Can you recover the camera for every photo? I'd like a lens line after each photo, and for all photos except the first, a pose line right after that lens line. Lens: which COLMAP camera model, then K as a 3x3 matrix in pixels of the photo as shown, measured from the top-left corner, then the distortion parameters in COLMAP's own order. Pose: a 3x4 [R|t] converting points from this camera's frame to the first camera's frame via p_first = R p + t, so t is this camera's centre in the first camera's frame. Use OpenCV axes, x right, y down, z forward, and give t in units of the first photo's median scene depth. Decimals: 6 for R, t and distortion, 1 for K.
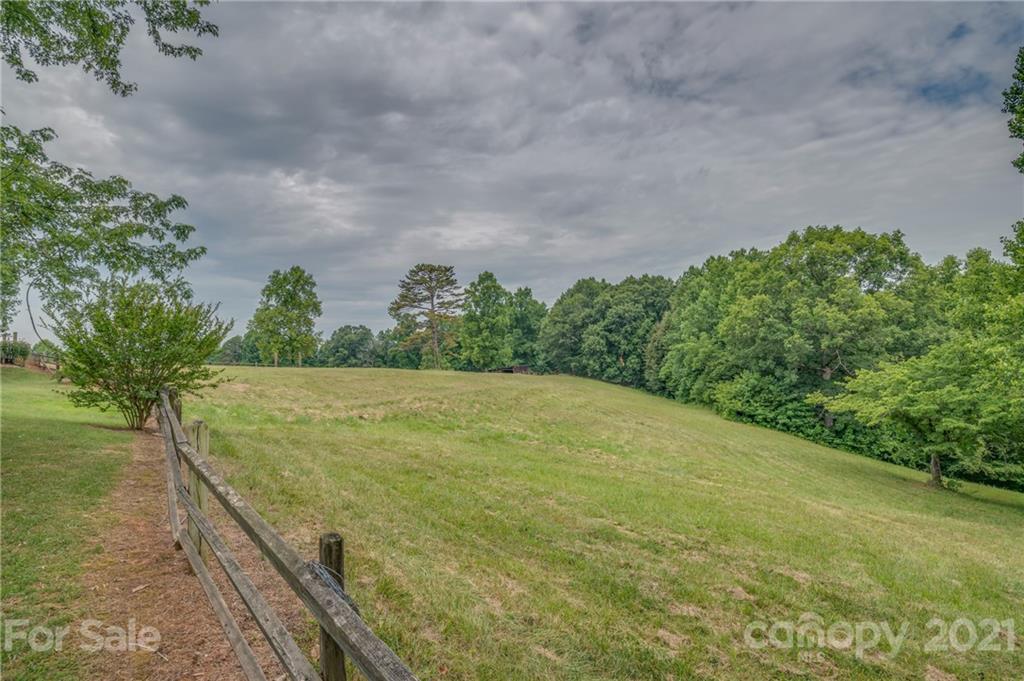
lens RADIAL K [[443.0, 0, 510.8], [0, 443.0, 341.8], [0, 0, 1]] dist [0.000166, -0.010713]
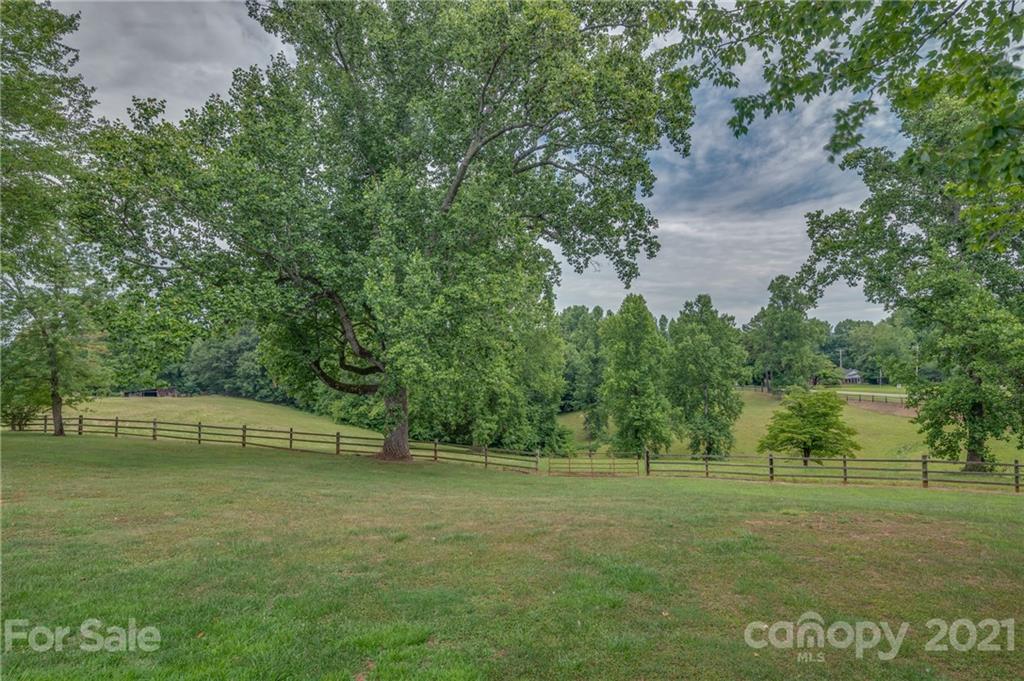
lens RADIAL K [[443.0, 0, 510.8], [0, 443.0, 341.8], [0, 0, 1]] dist [0.000166, -0.010713]
pose [[0.761222, 0.051119, 0.646473, -0.038375], [-0.030028, 0.998597, -0.043605, -0.032962], [-0.647795, 0.013781, 0.761690, -0.300278]]
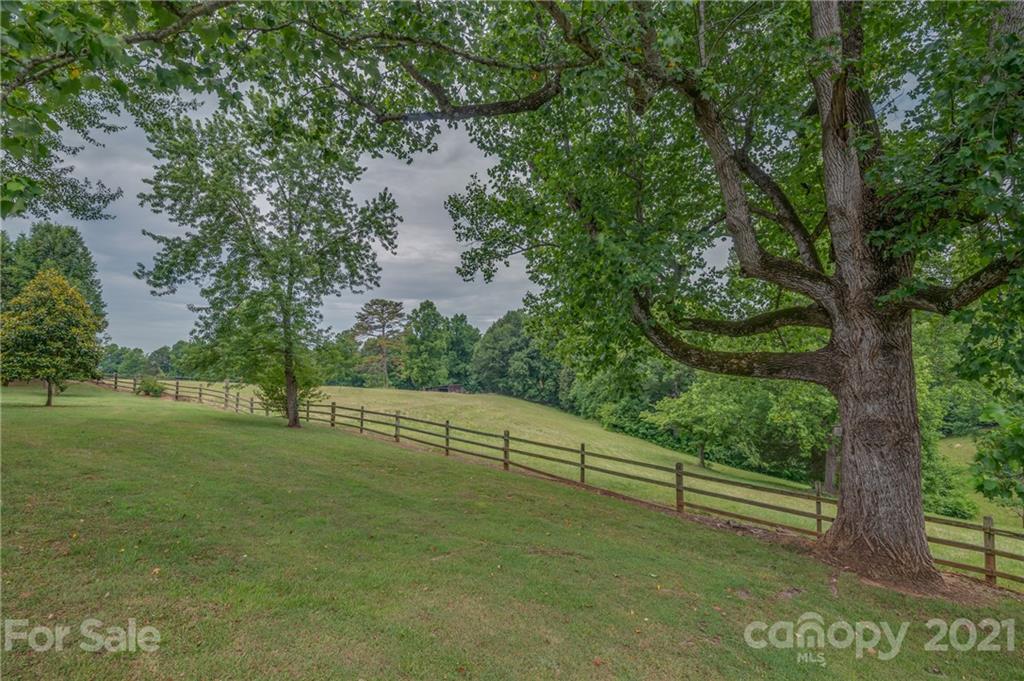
lens RADIAL K [[443.0, 0, 510.8], [0, 443.0, 341.8], [0, 0, 1]] dist [0.000166, -0.010713]
pose [[0.988118, 0.038665, 0.148757, -0.009706], [-0.032855, 0.998606, -0.041316, -0.015201], [-0.150147, 0.035938, 0.988010, -0.153131]]
